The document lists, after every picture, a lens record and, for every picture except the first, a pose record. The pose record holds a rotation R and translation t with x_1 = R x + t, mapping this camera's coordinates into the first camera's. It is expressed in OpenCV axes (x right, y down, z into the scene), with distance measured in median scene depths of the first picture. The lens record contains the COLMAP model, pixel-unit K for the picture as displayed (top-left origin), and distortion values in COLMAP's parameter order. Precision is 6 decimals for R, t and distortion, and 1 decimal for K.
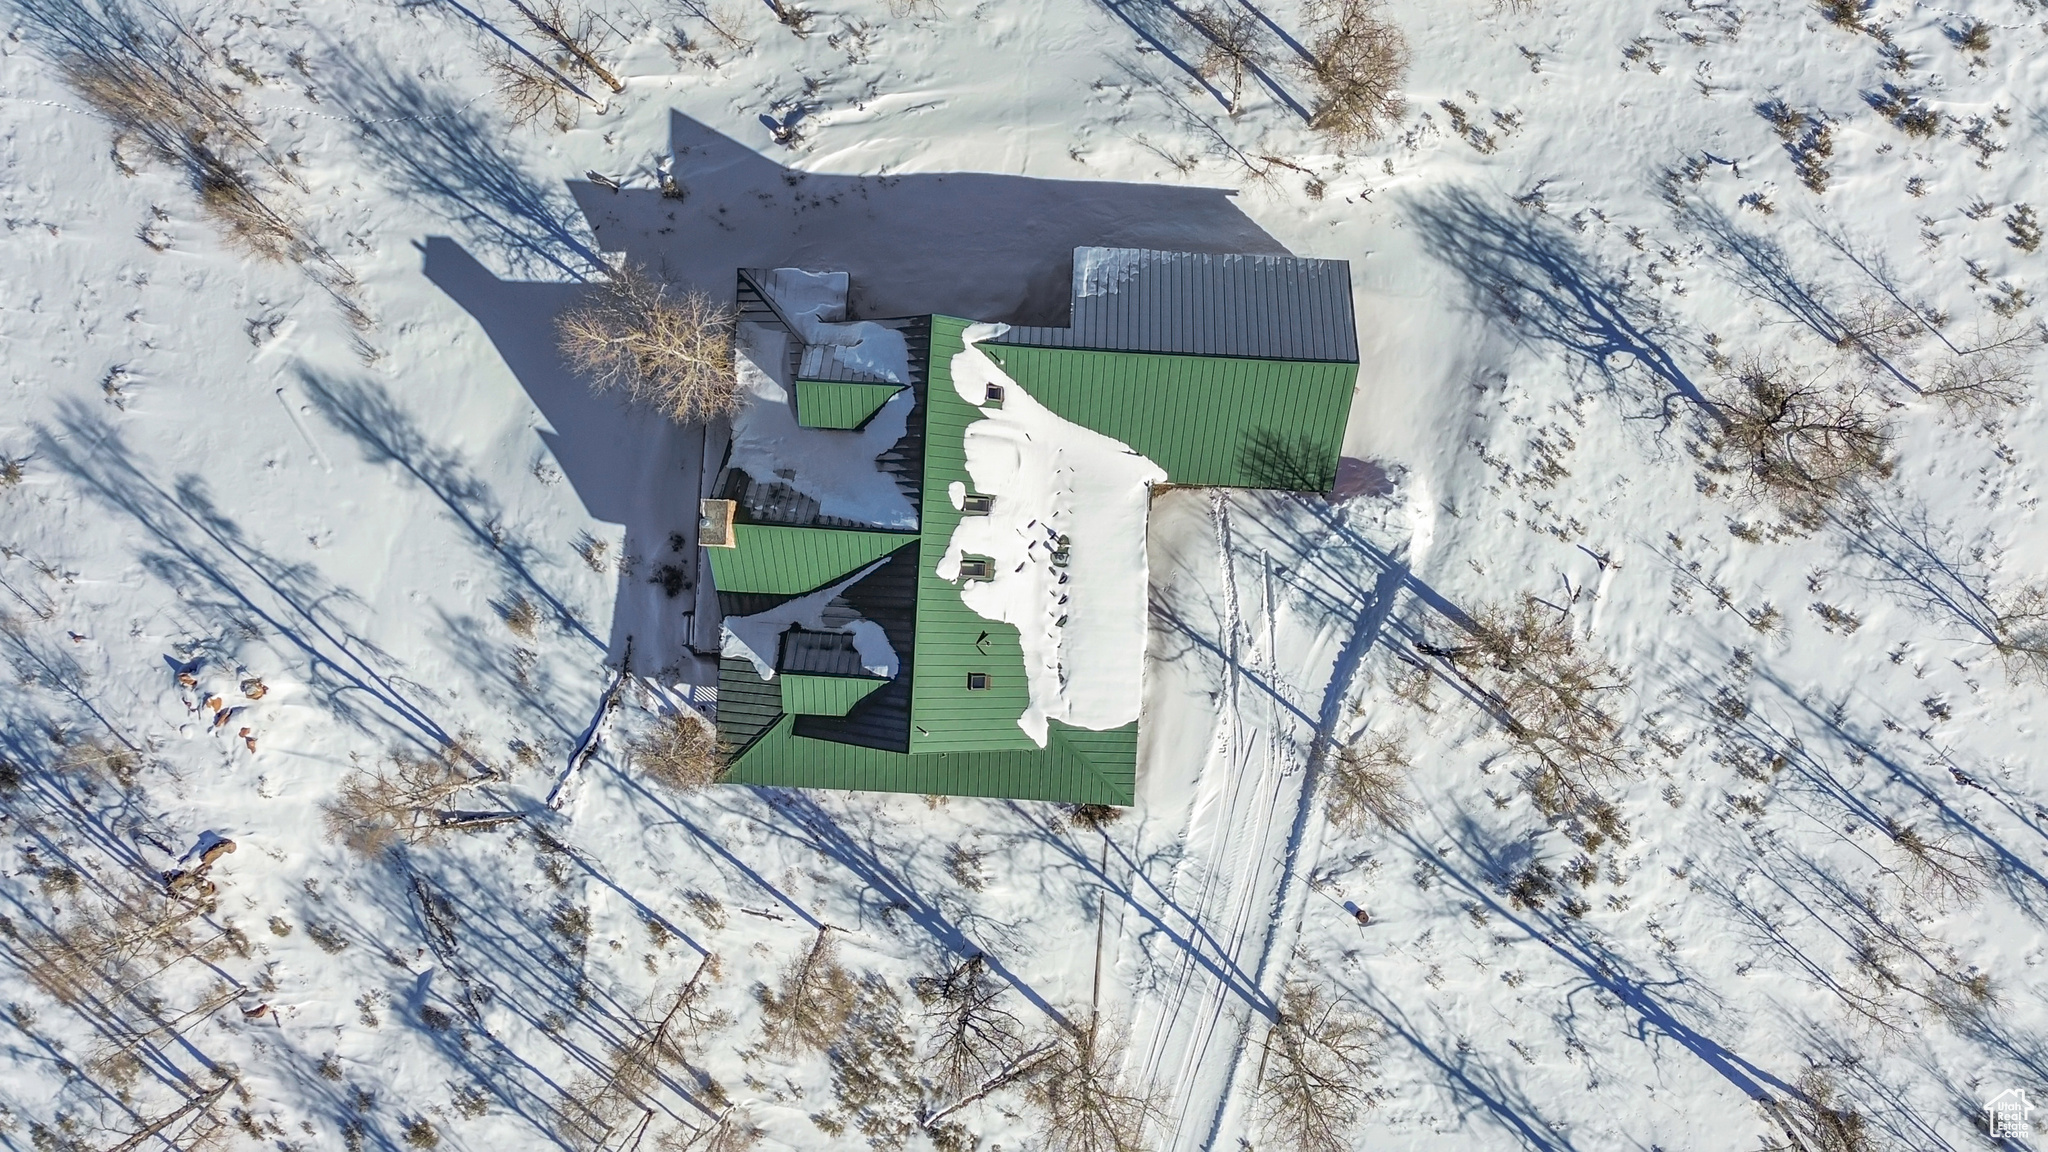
lens RADIAL K [[1465.7, 0, 1004.2], [0, 1465.7, 586.5], [0, 0, 1]] dist [0.050823, -0.030307]
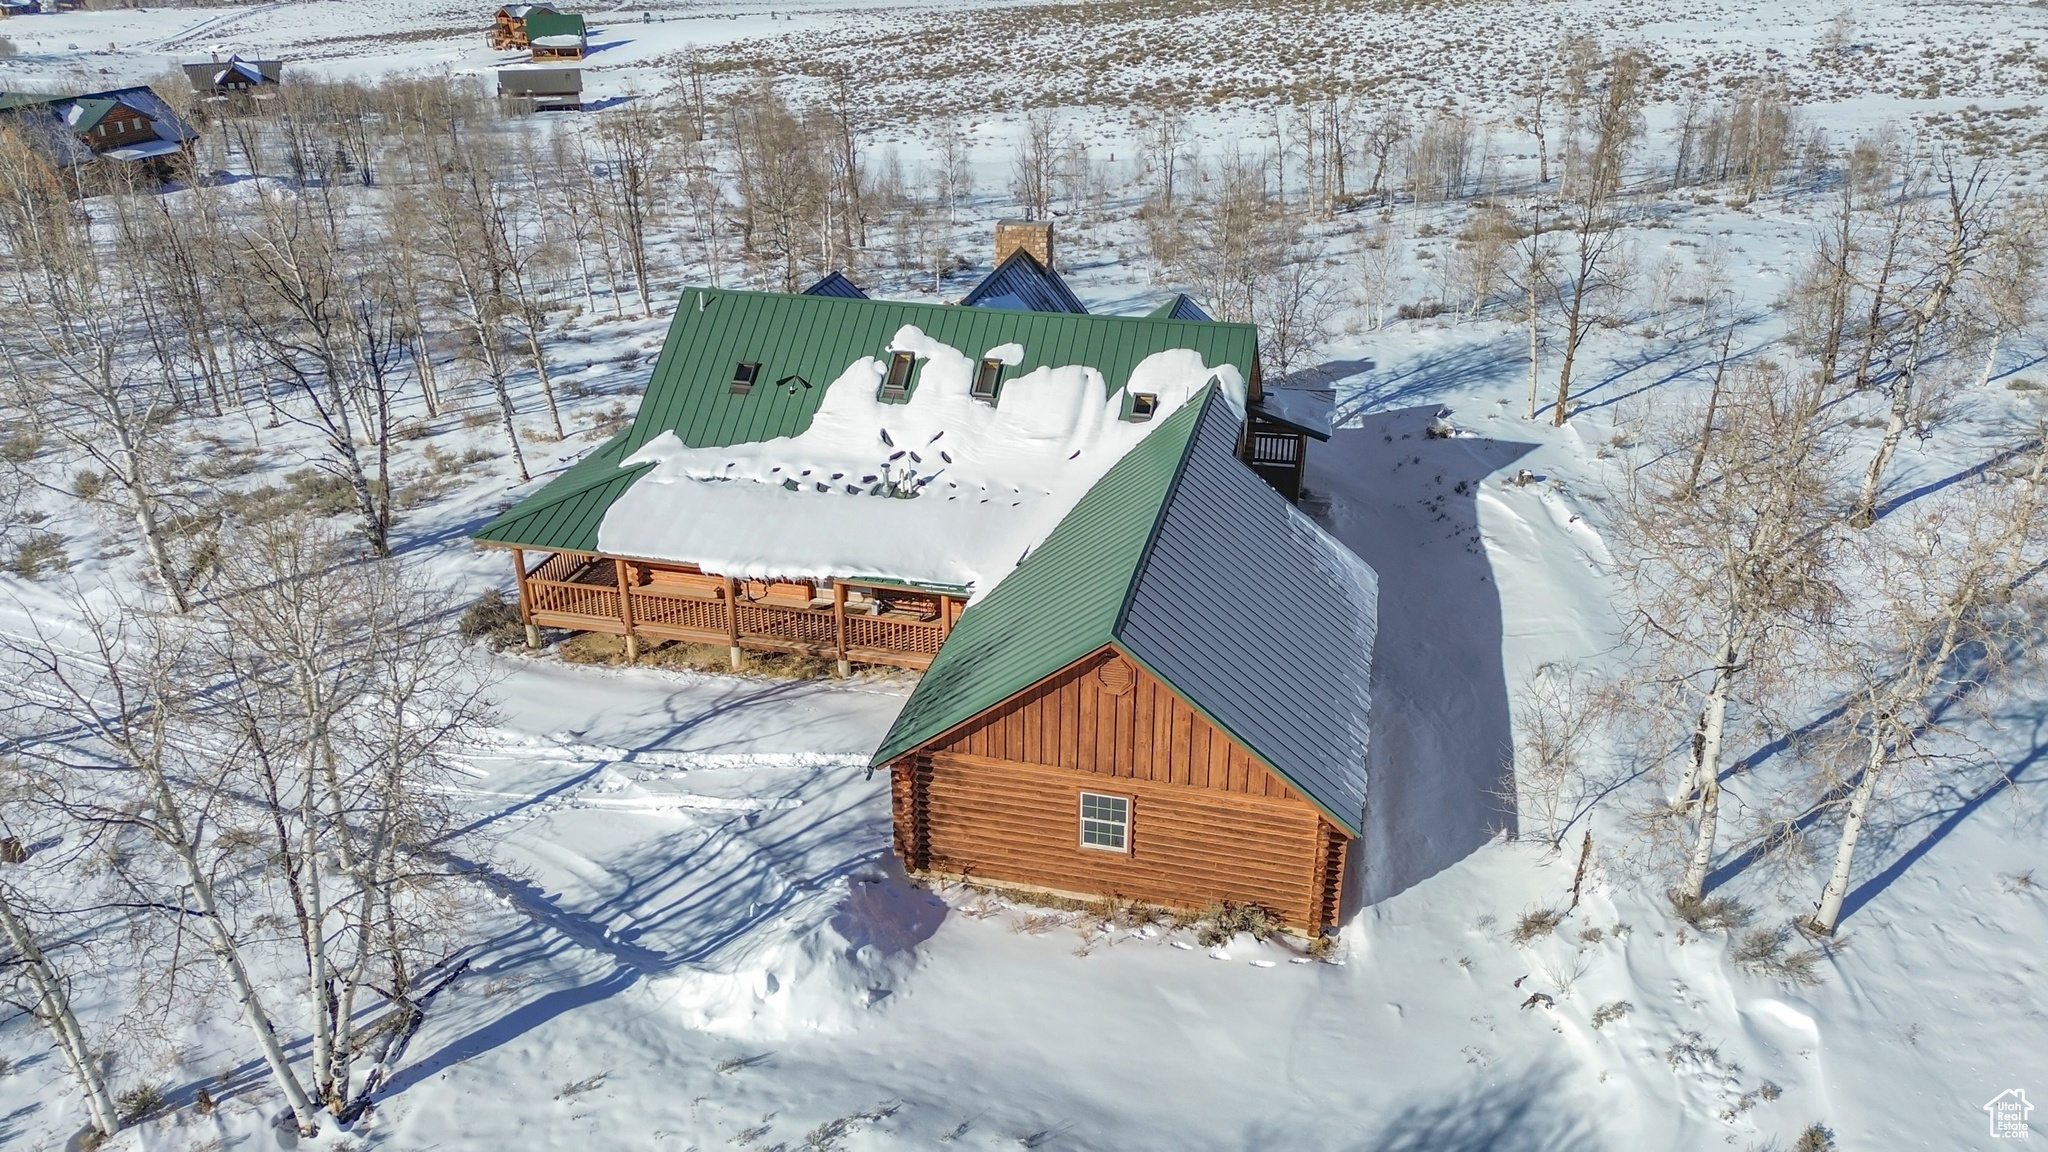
lens RADIAL K [[1465.7, 0, 1032.8], [0, 1465.7, 572.1], [0, 0, 1]] dist [0.050823, -0.030307]
pose [[-0.175489, 0.433281, -0.884009, 0.578779], [-0.984309, -0.094019, 0.149319, -0.172737], [-0.018417, 0.896341, 0.442982, 0.697117]]
